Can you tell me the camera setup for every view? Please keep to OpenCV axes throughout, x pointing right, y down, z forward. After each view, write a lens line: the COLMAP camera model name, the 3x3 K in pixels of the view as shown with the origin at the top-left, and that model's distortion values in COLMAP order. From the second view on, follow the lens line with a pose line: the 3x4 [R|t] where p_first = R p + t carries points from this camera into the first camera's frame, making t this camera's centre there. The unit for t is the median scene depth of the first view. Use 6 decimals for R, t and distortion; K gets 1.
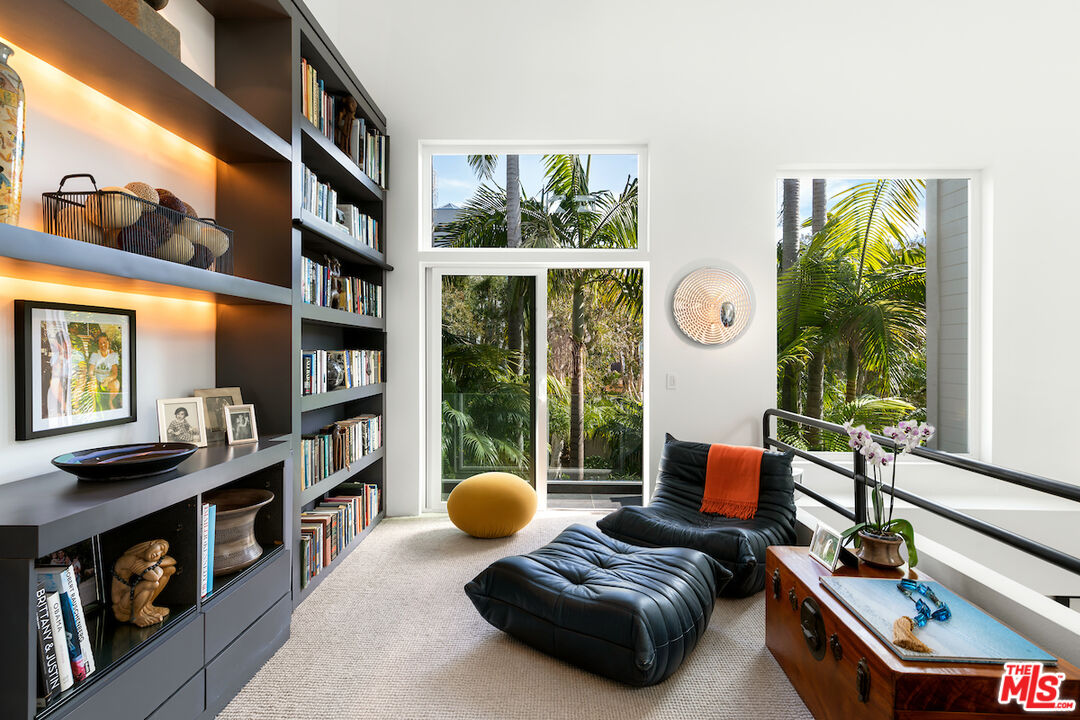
lens RADIAL K [[542.9, 0, 542.8], [0, 542.9, 357.2], [0, 0, 1]] dist [0.000001, 0.000710]
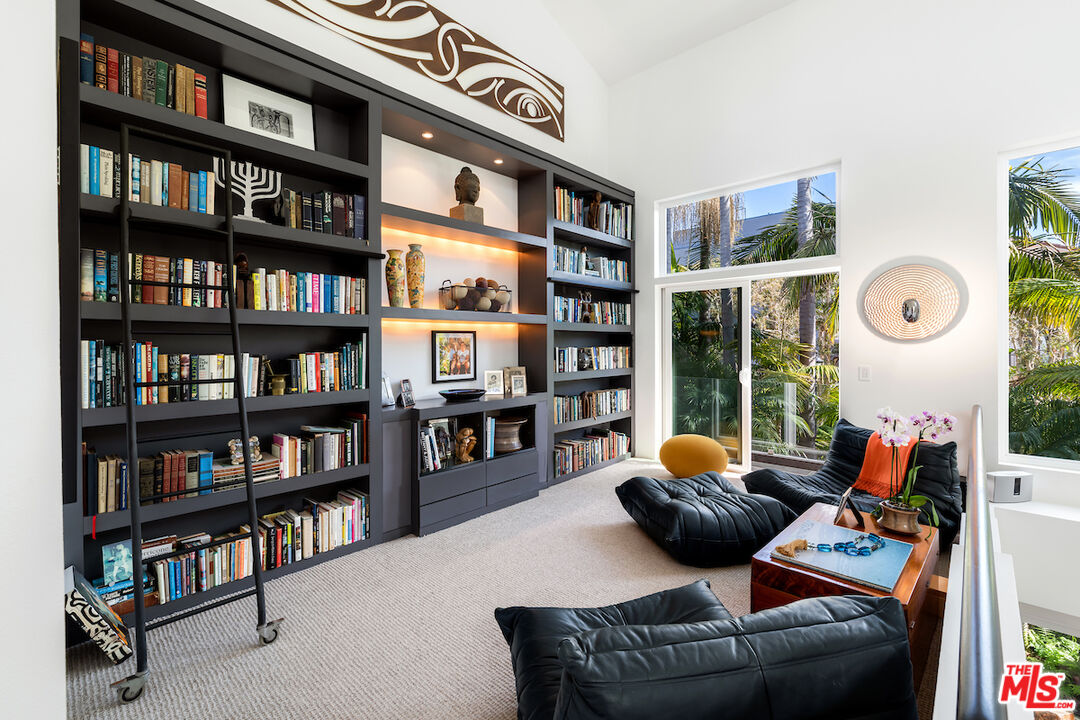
lens RADIAL K [[470.9, 0, 539.7], [0, 470.9, 351.8], [0, 0, 1]] dist [0.001127, 0.000176]
pose [[0.739872, 0.002700, -0.672742, 0.574818], [0.001443, 0.999983, 0.005601, -0.007710], [0.672746, -0.005115, 0.739856, -0.206054]]
